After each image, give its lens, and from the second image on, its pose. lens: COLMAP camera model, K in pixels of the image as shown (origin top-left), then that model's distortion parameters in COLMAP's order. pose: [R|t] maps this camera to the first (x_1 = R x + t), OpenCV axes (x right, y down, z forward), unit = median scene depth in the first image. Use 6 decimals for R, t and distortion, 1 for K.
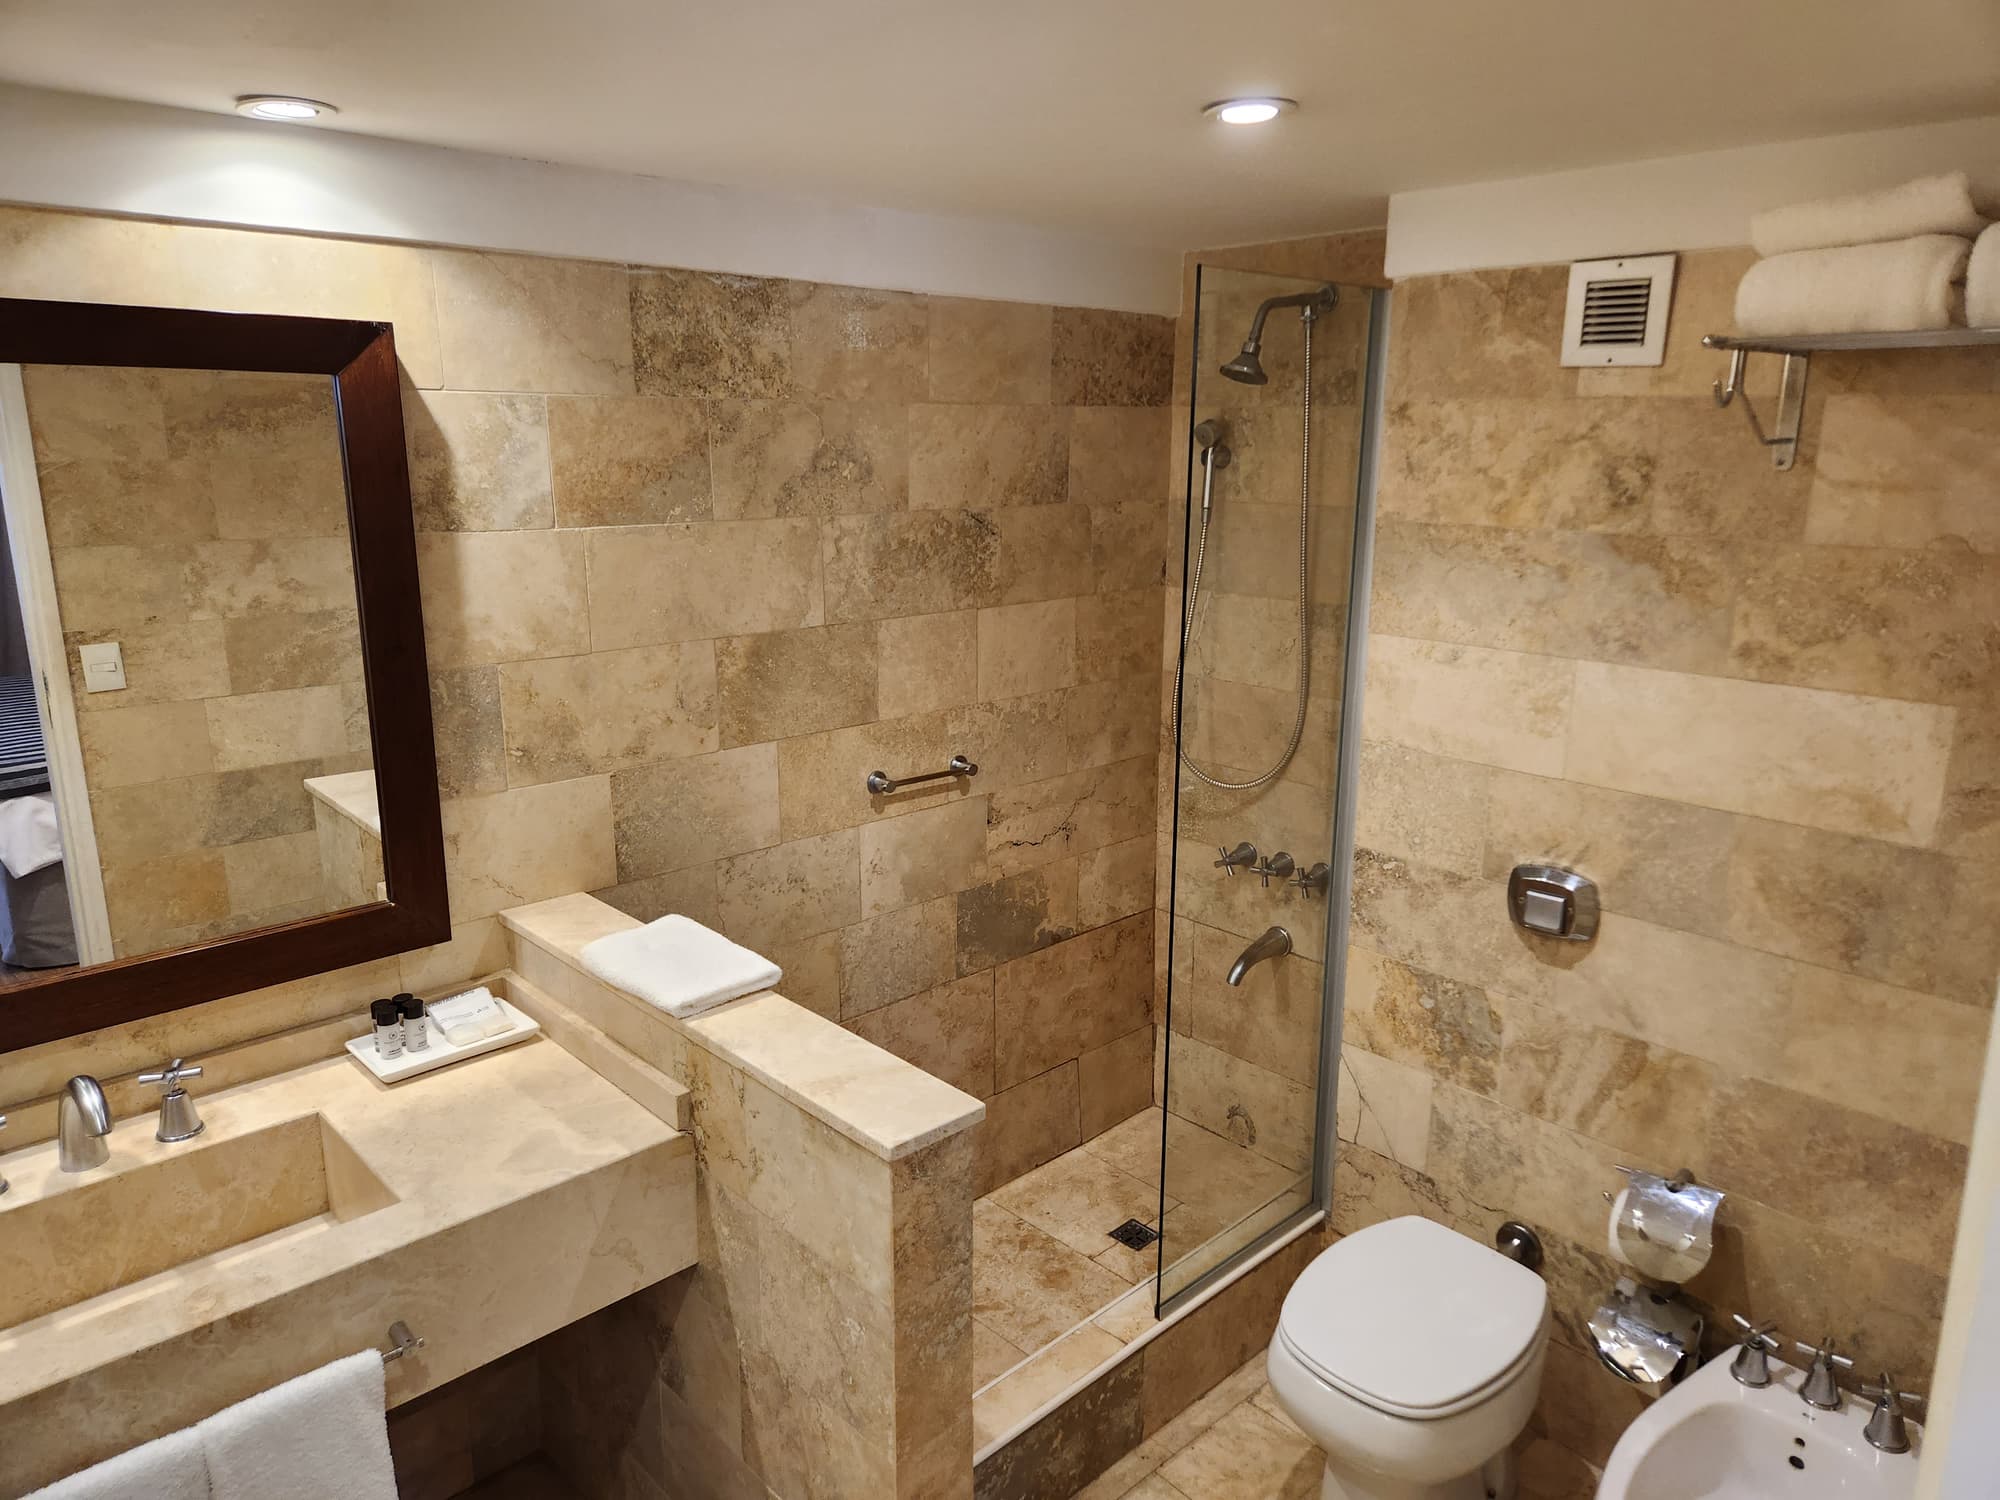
lens RADIAL K [[1396.9, 0, 1012.6], [0, 1396.9, 738.9], [0, 0, 1]] dist [0.086962, -0.060723]
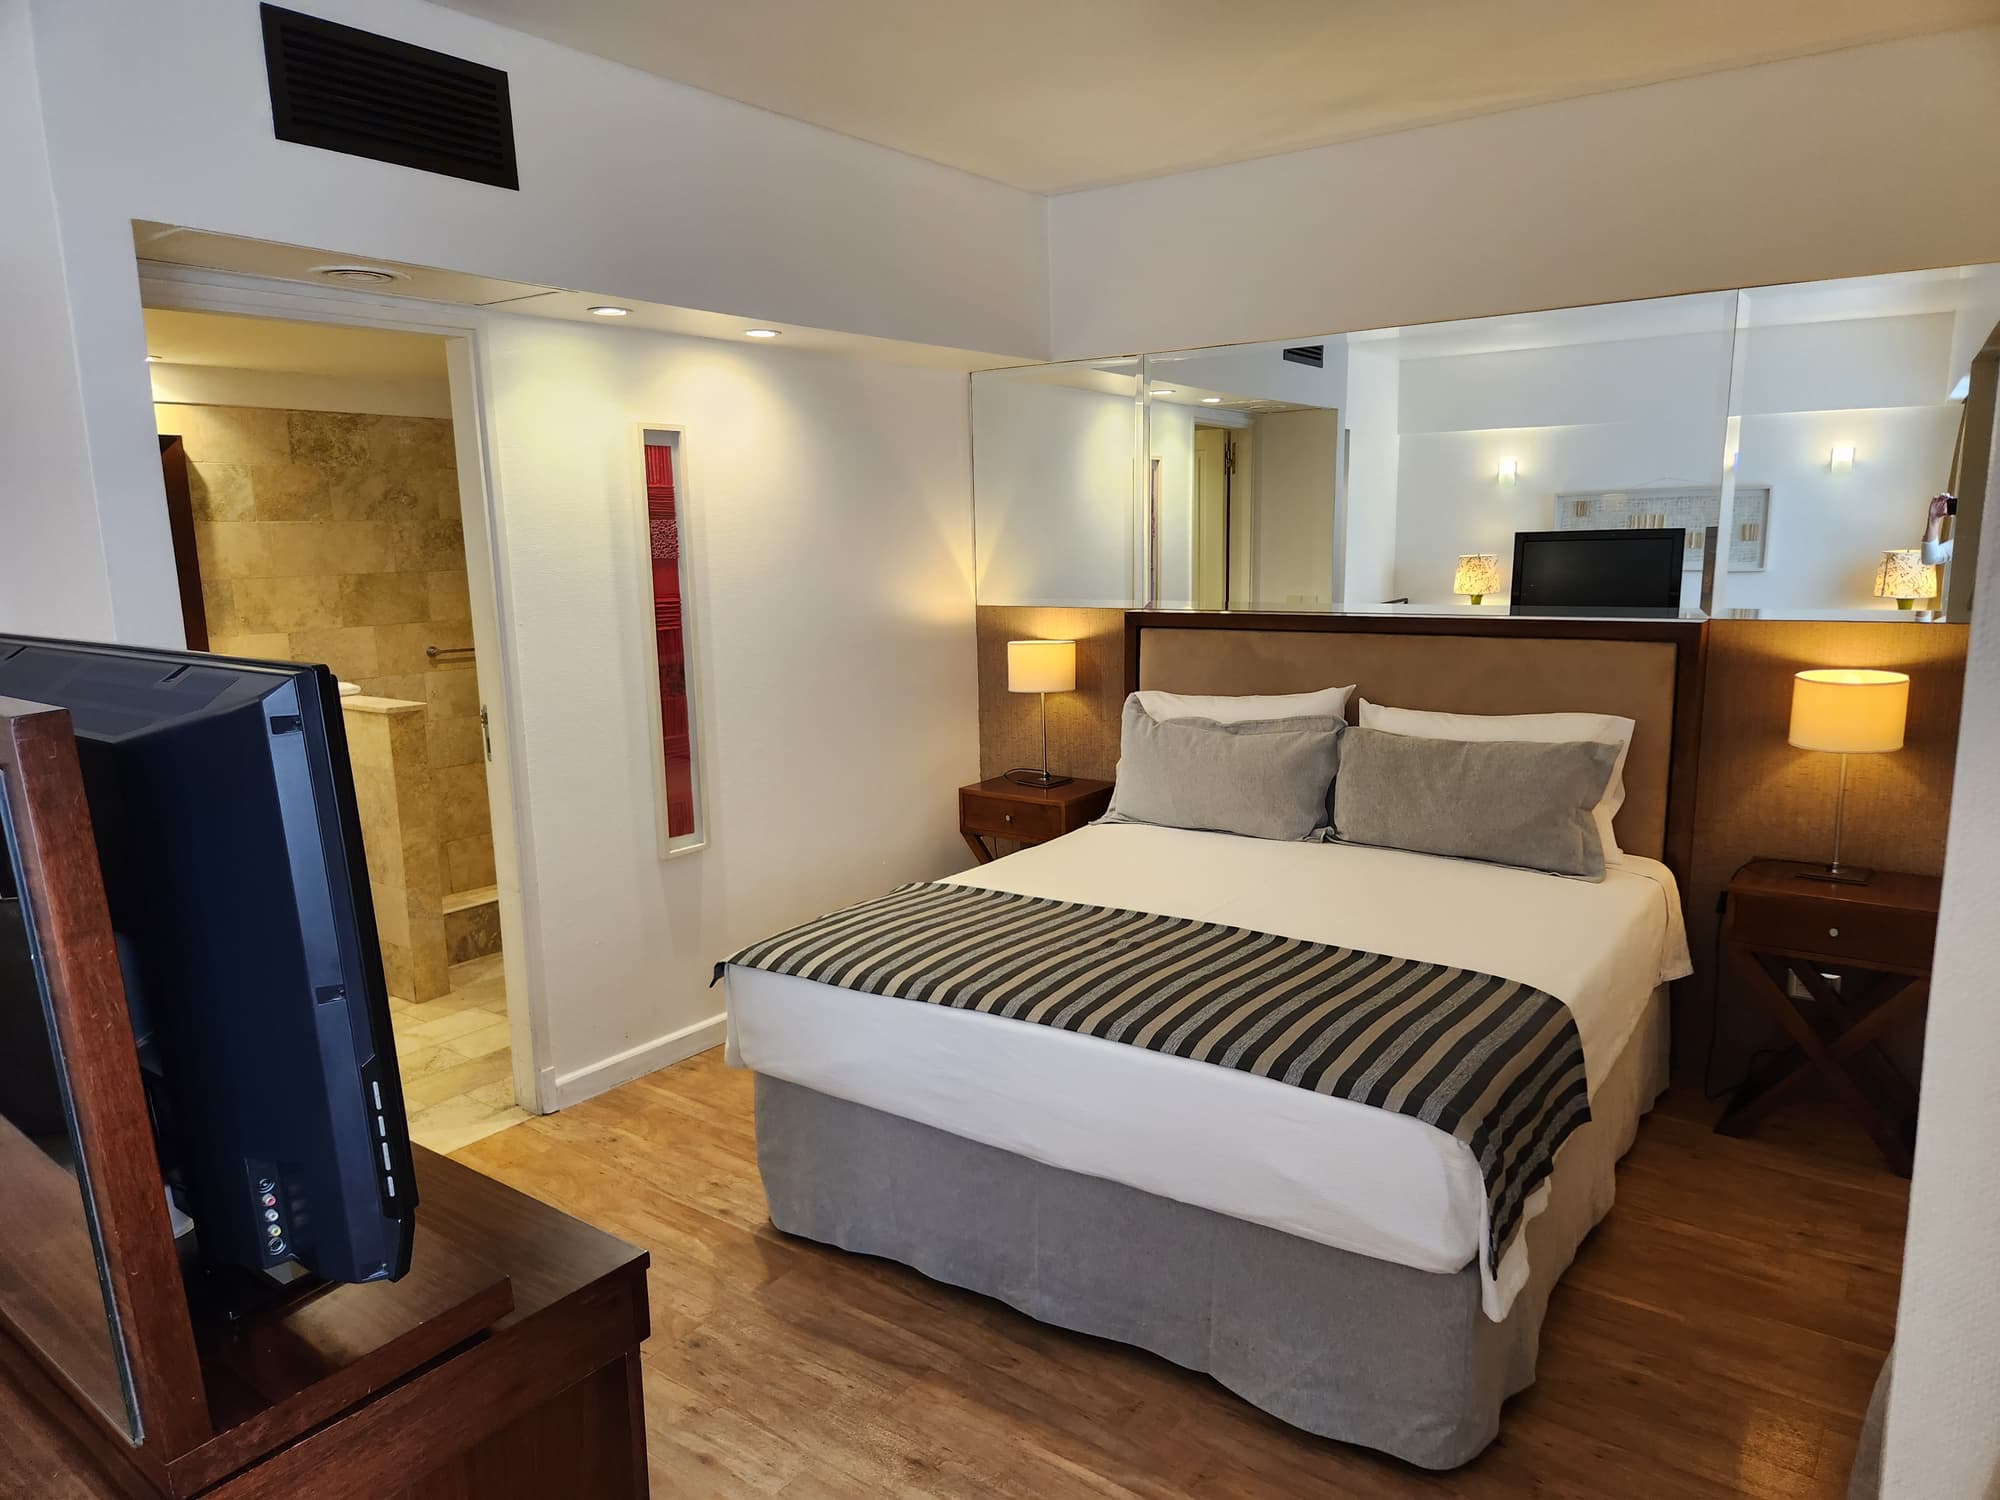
lens RADIAL K [[1396.9, 0, 995.2], [0, 1396.9, 755.9], [0, 0, 1]] dist [0.086962, -0.060723]
pose [[0.986845, -0.052853, 0.152788, 0.454704], [0.061852, 0.996582, -0.054754, 0.402064], [-0.149372, 0.063484, 0.986741, -1.345643]]
